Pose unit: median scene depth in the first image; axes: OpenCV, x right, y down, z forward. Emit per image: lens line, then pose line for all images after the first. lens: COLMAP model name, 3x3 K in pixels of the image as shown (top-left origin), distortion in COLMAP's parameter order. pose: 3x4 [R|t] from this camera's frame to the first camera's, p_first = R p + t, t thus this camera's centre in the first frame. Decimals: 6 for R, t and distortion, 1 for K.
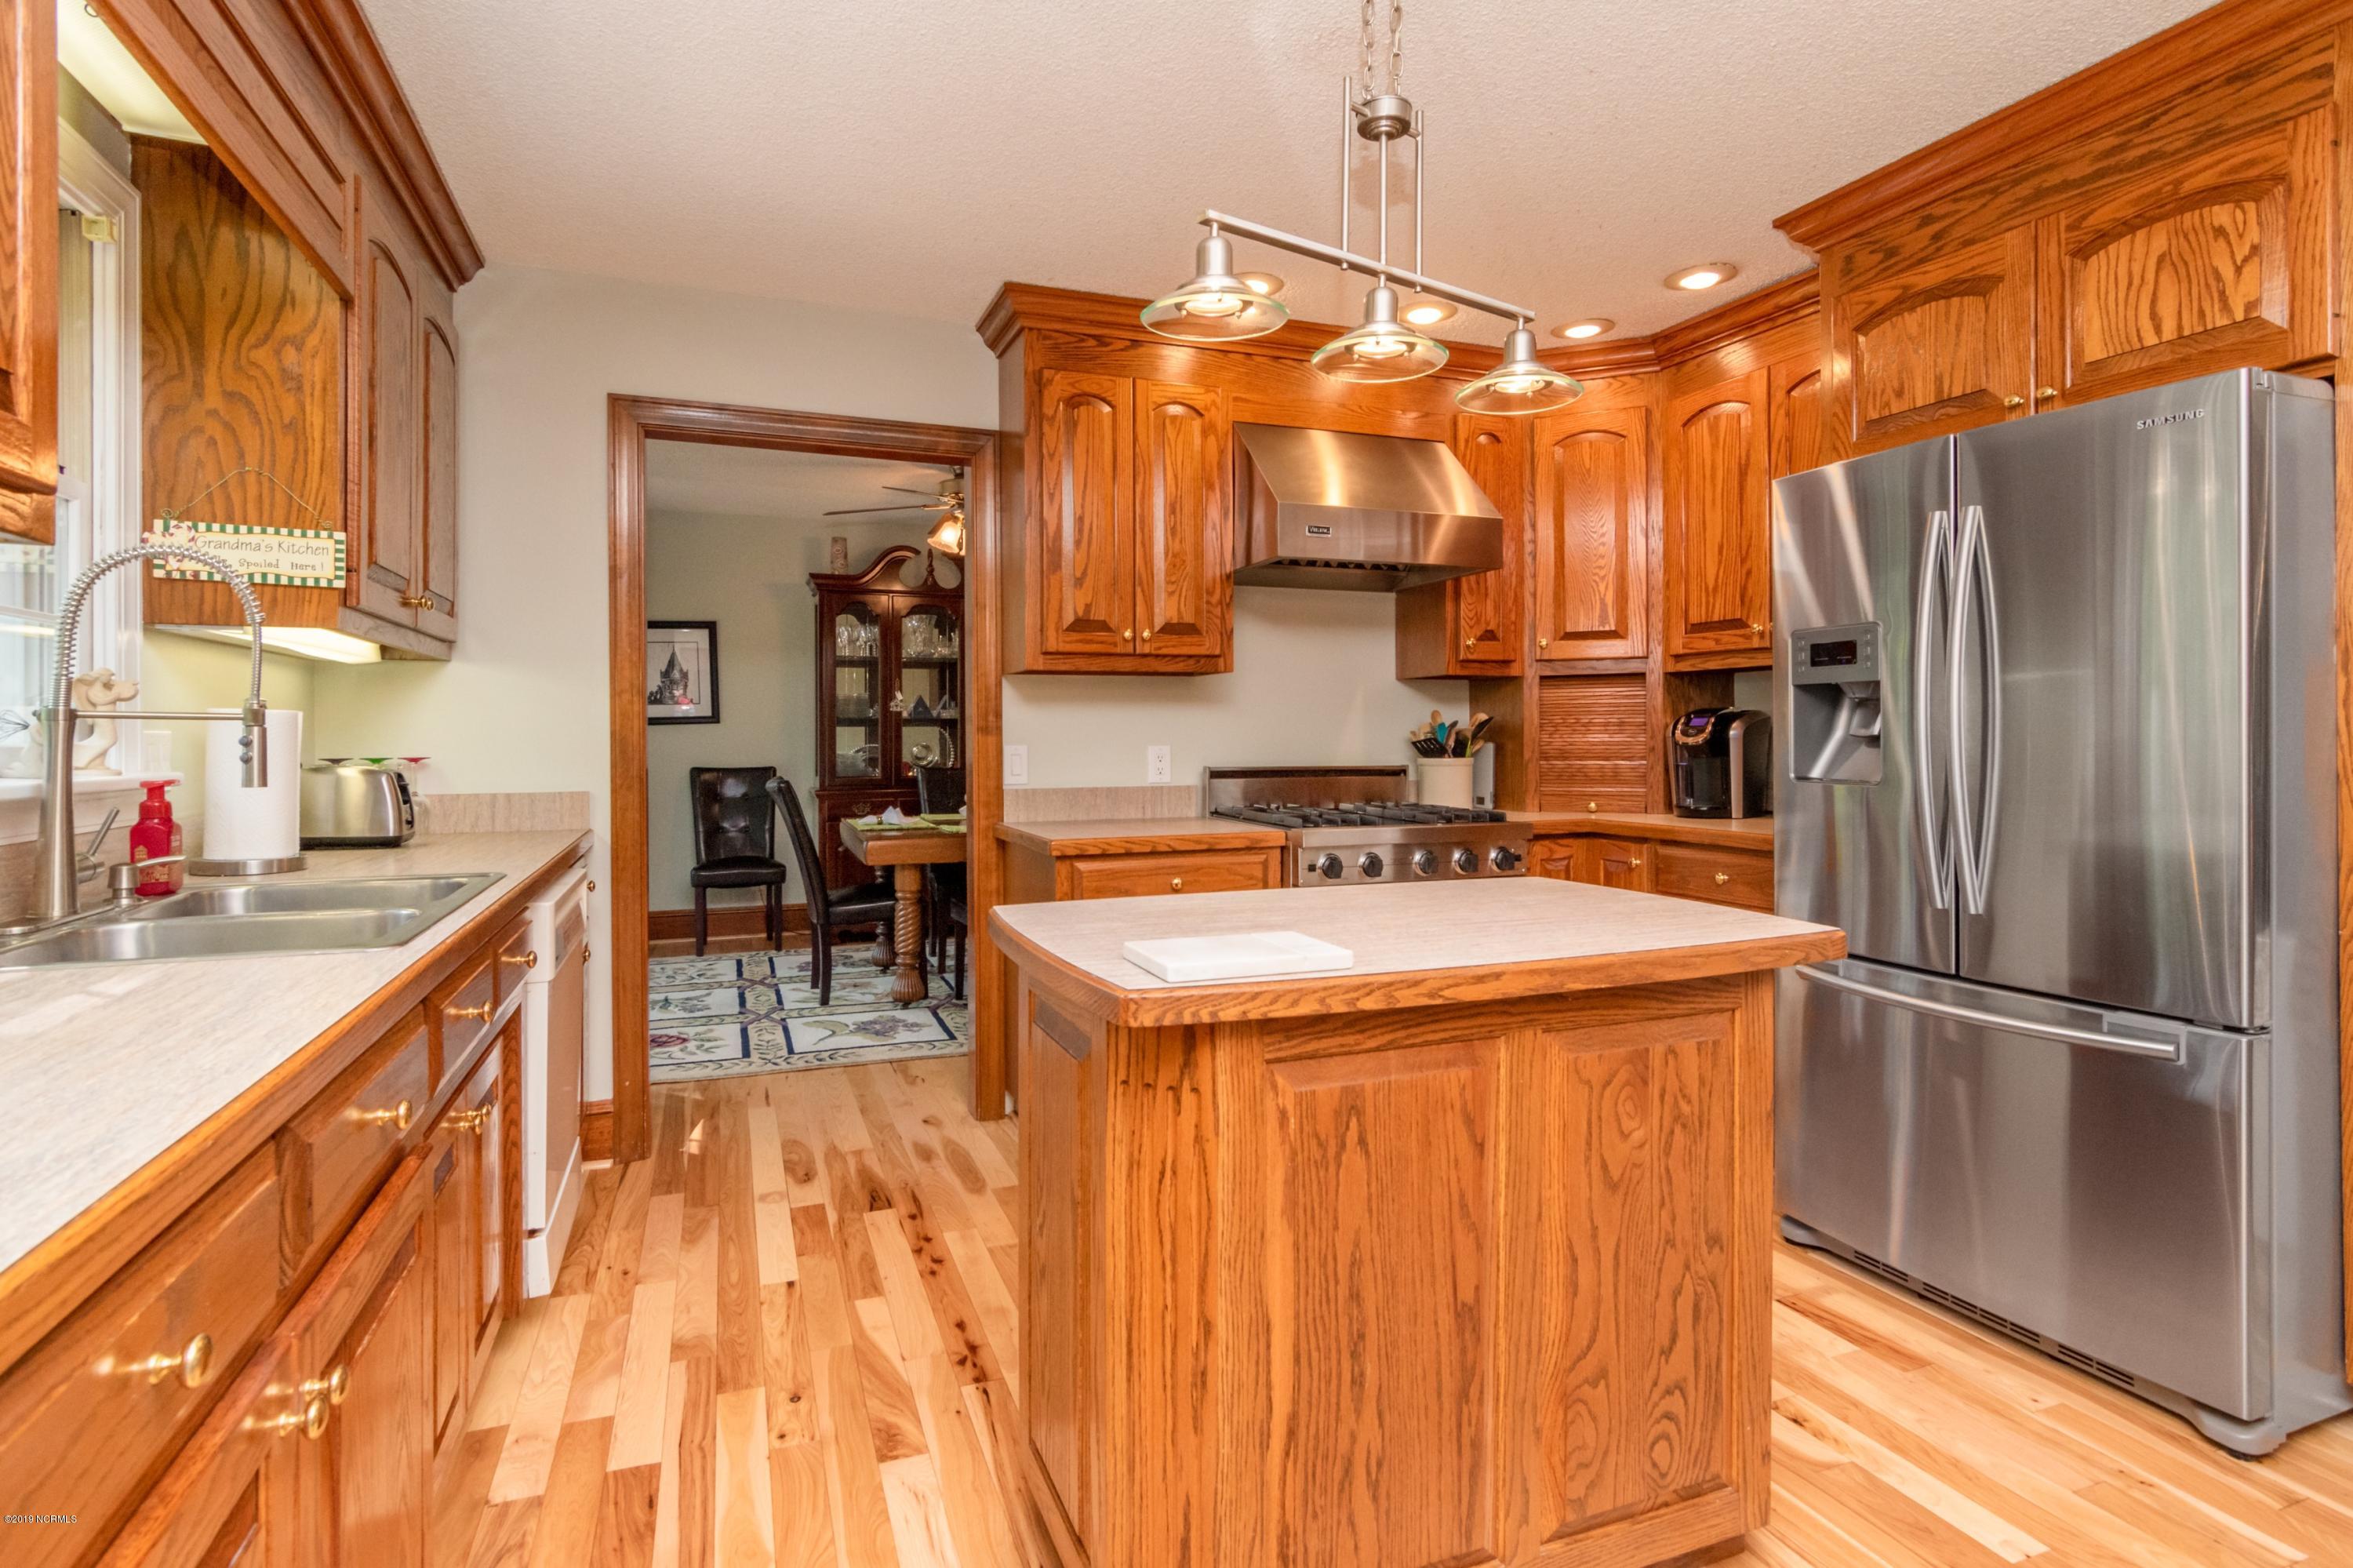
lens RADIAL K [[1174.6, 0, 1170.4], [0, 1174.6, 734.9], [0, 0, 1]] dist [0.000752, -0.000063]
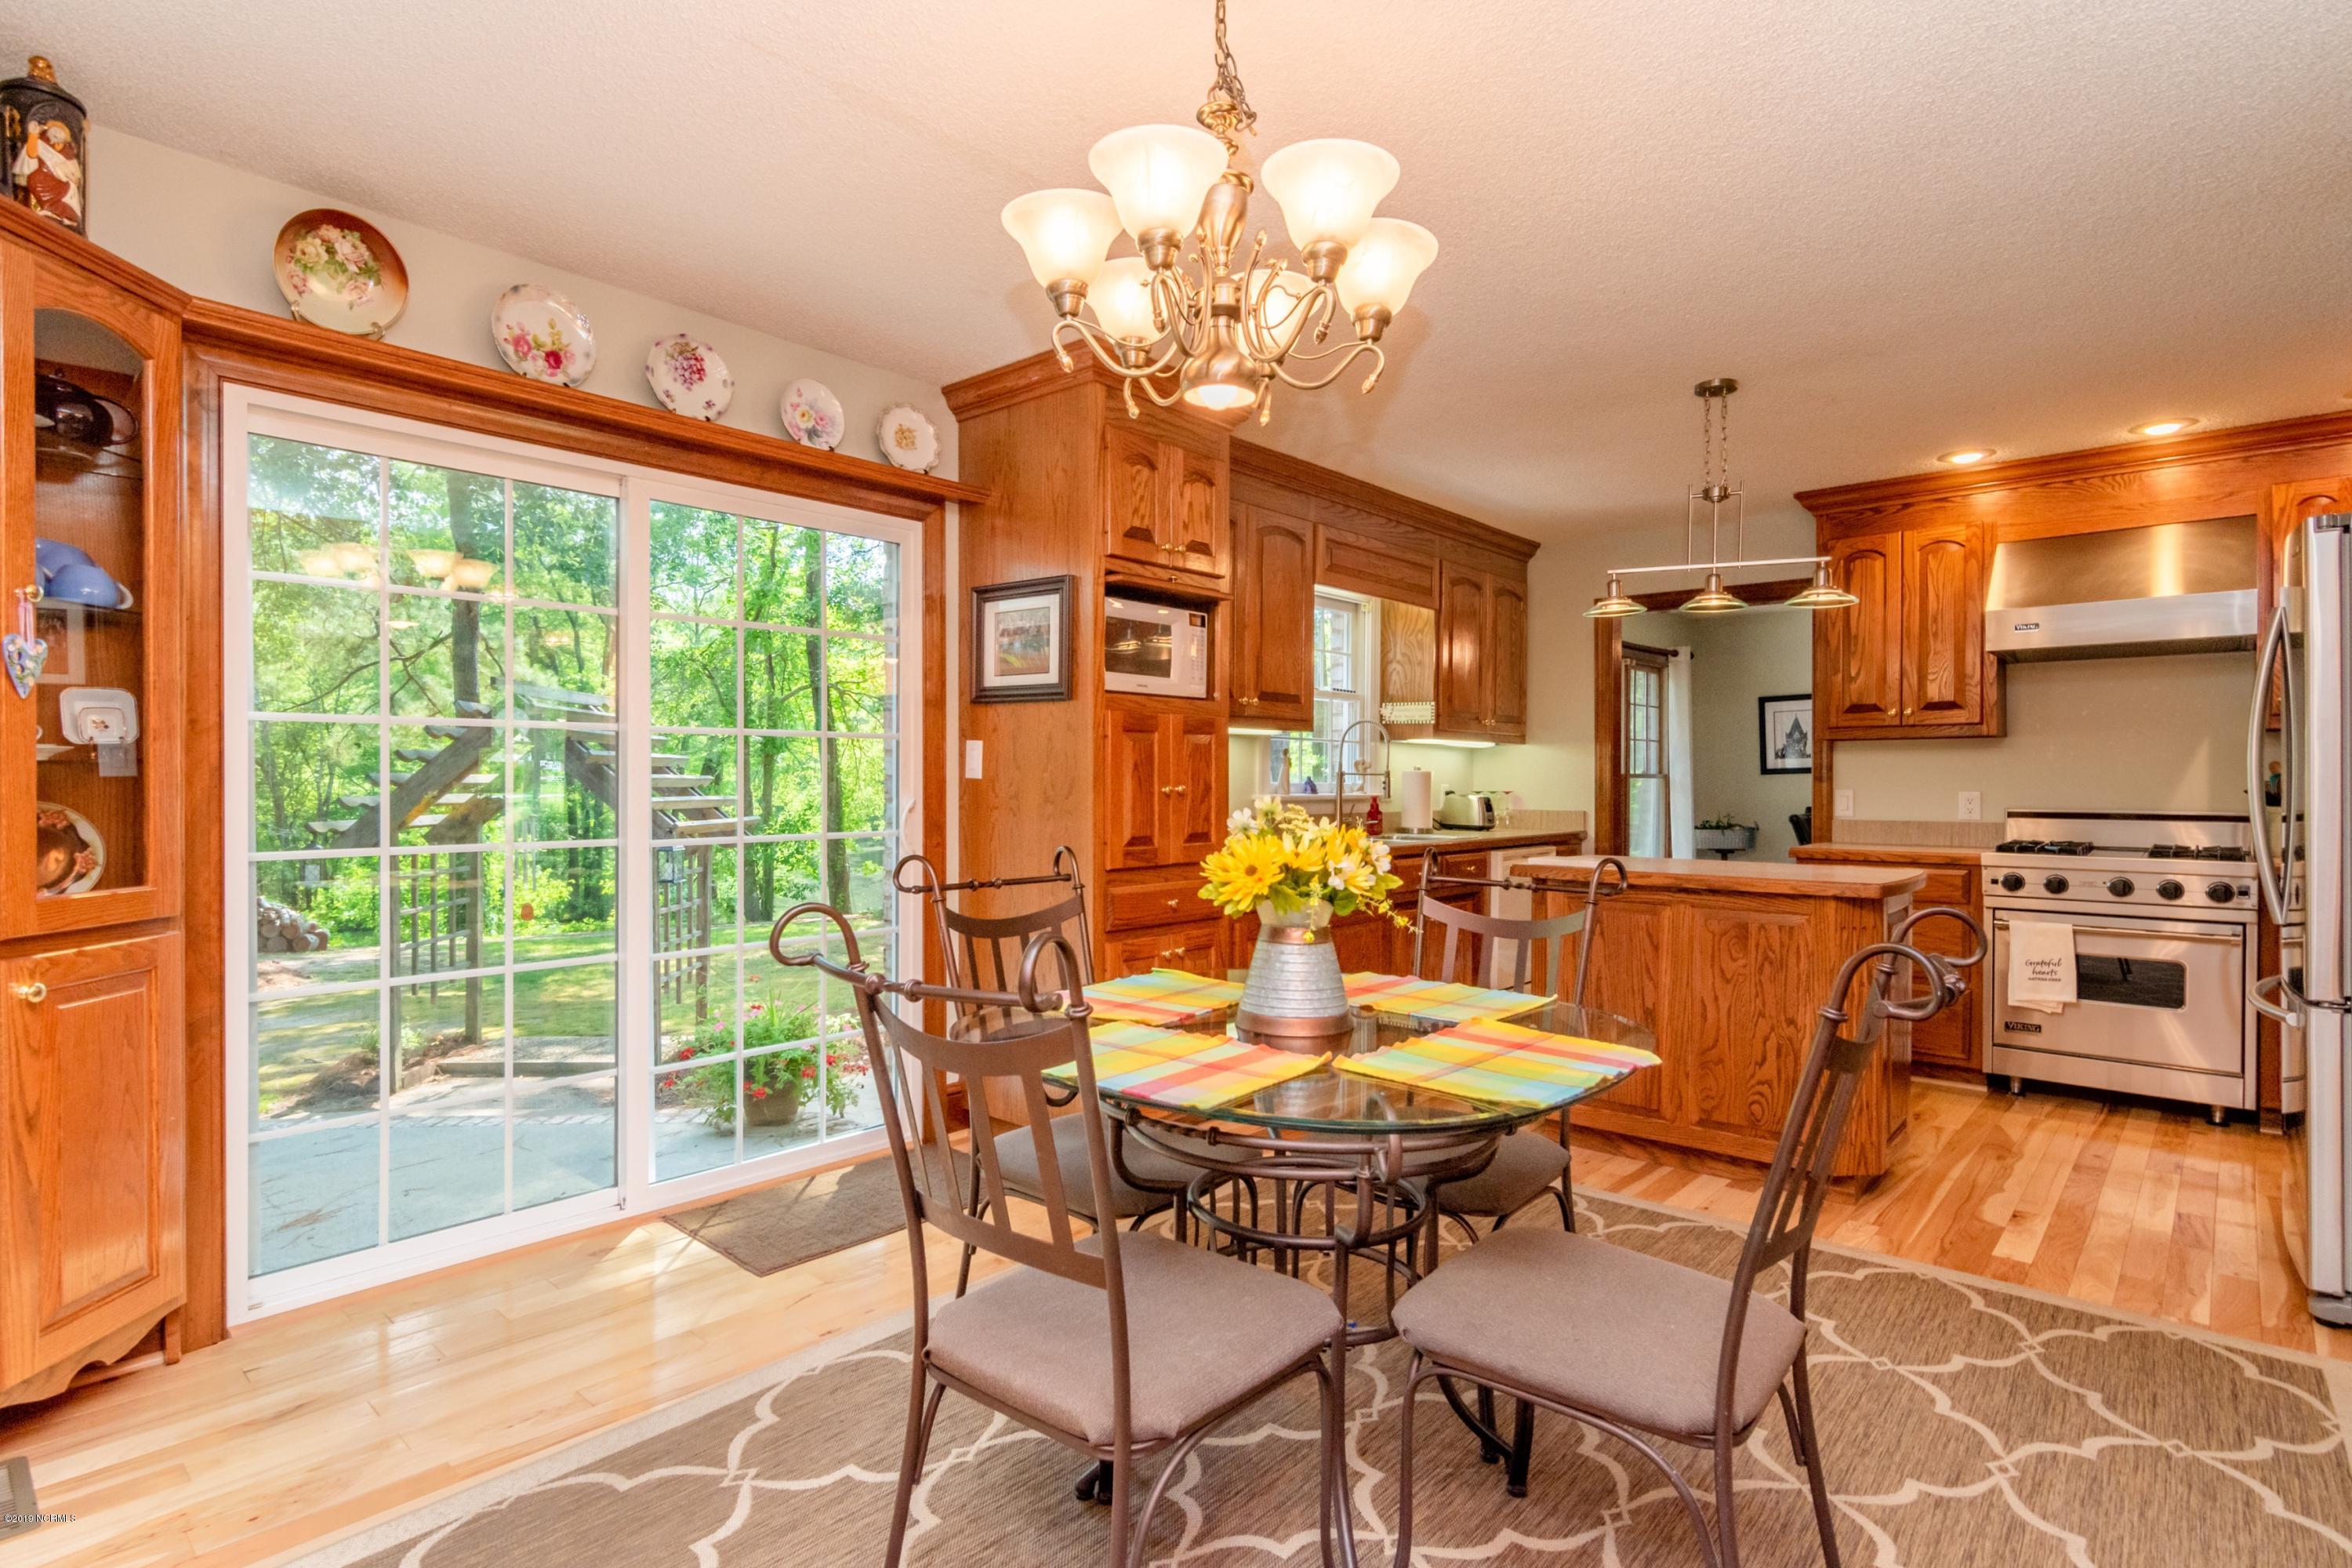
lens RADIAL K [[1195.2, 0, 1176.0], [0, 1195.2, 784.0], [0, 0, 1]] dist [0.000215, -0.000022]
pose [[0.464035, 0.008231, -0.885779, 1.869736], [-0.006000, 0.999963, 0.006149, -0.004697], [0.885797, 0.002461, 0.464067, -0.991016]]
